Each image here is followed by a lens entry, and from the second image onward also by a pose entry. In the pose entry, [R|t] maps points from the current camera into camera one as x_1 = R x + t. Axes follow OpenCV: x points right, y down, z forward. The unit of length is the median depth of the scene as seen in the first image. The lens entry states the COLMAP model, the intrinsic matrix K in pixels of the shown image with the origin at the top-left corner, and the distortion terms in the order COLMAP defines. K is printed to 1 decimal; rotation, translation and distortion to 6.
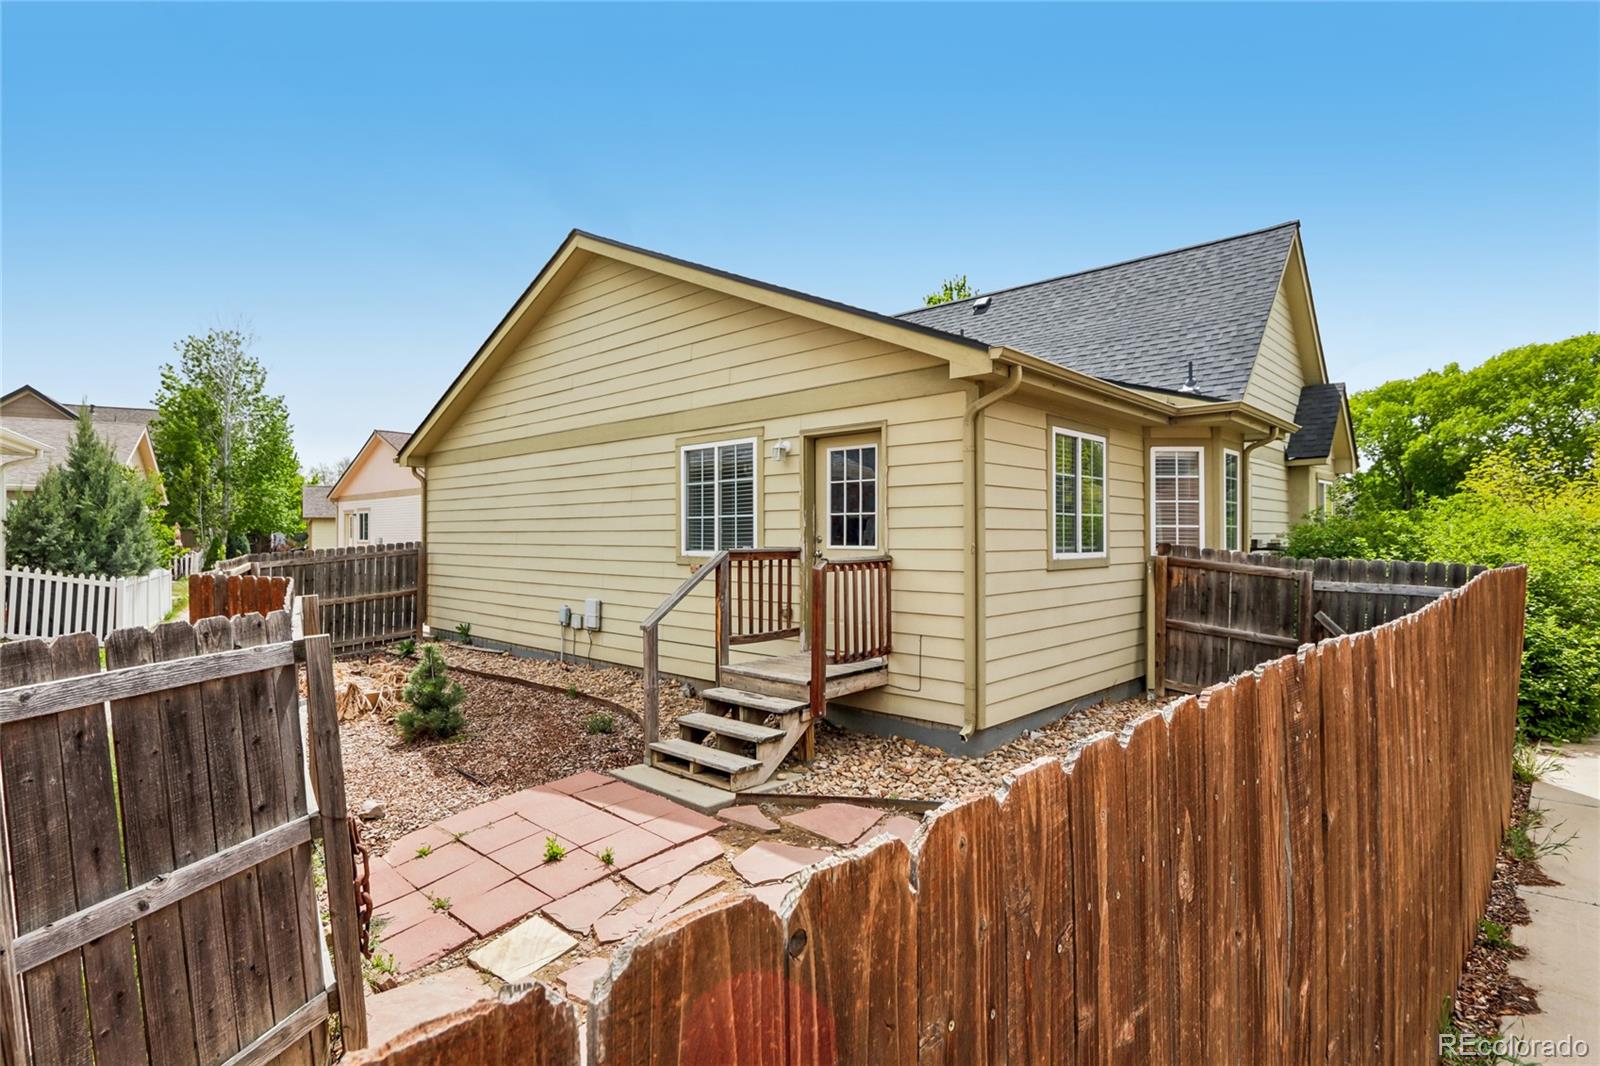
lens RADIAL K [[786.7, 0, 794.5], [0, 786.7, 532.1], [0, 0, 1]] dist [0.001241, 0.000693]
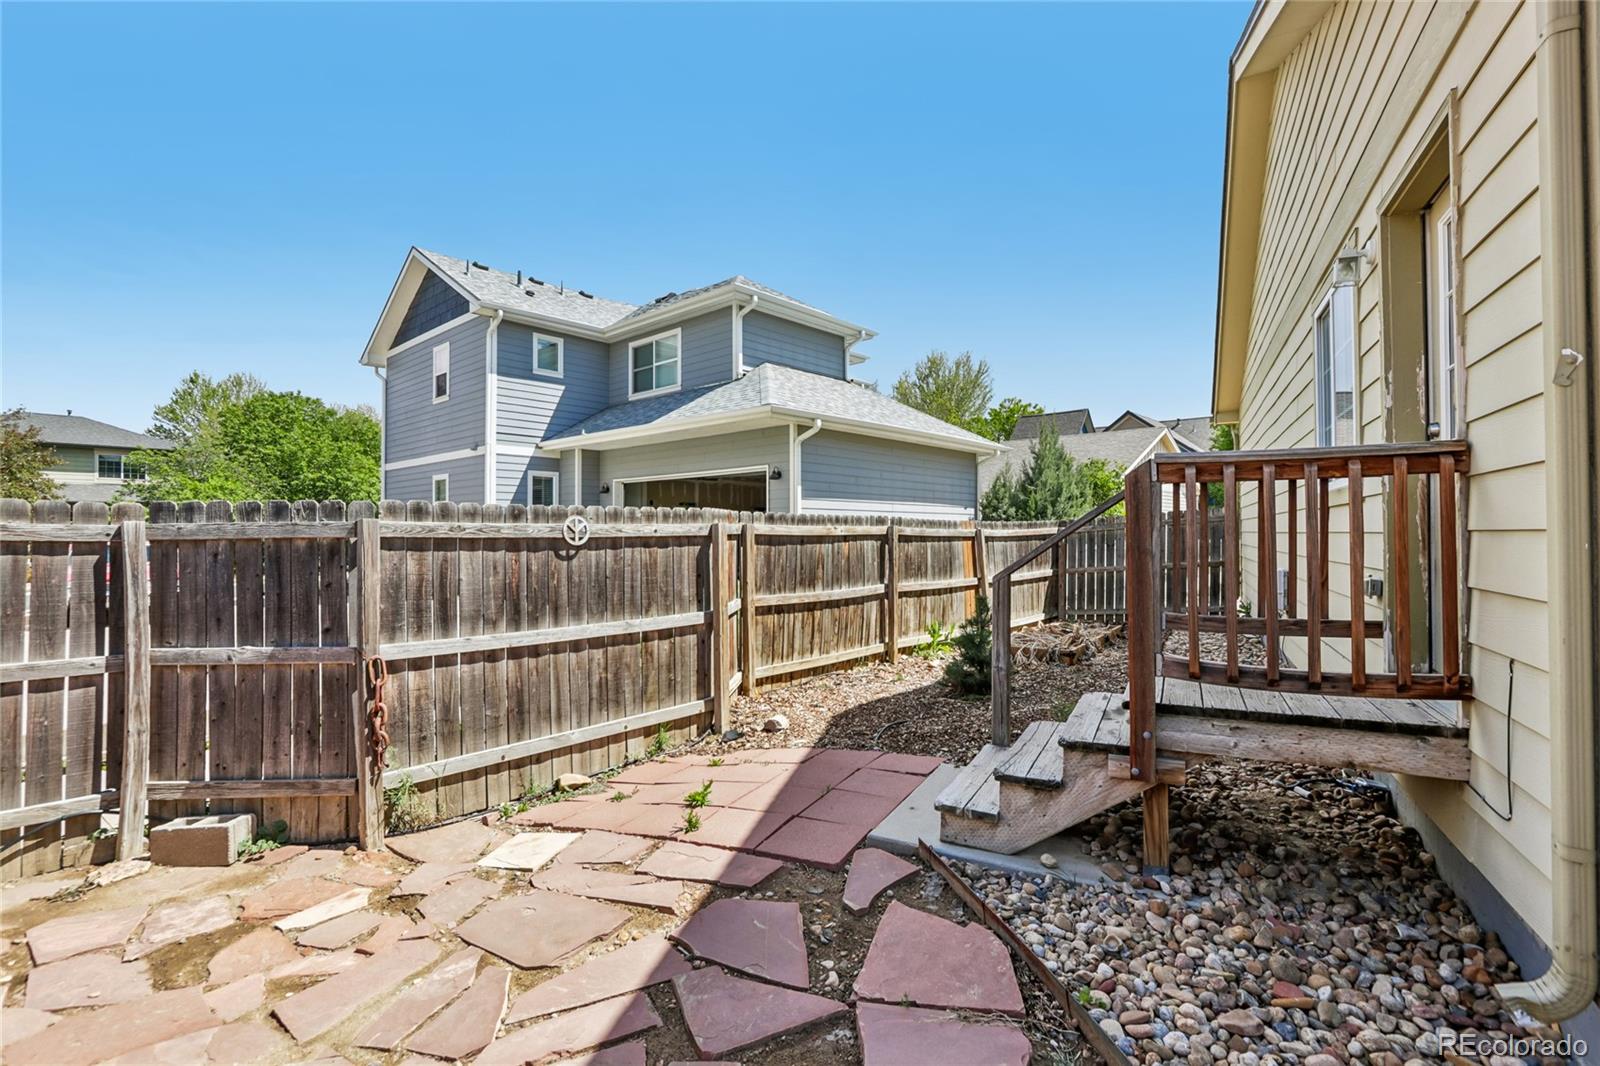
lens RADIAL K [[739.7, 0, 796.2], [0, 739.7, 528.1], [0, 0, 1]] dist [-0.015228, 0.002323]
pose [[0.280828, -0.006681, -0.959735, 0.513486], [0.009742, 0.999944, -0.004110, 0.098190], [0.959709, -0.008196, 0.280877, 0.832525]]
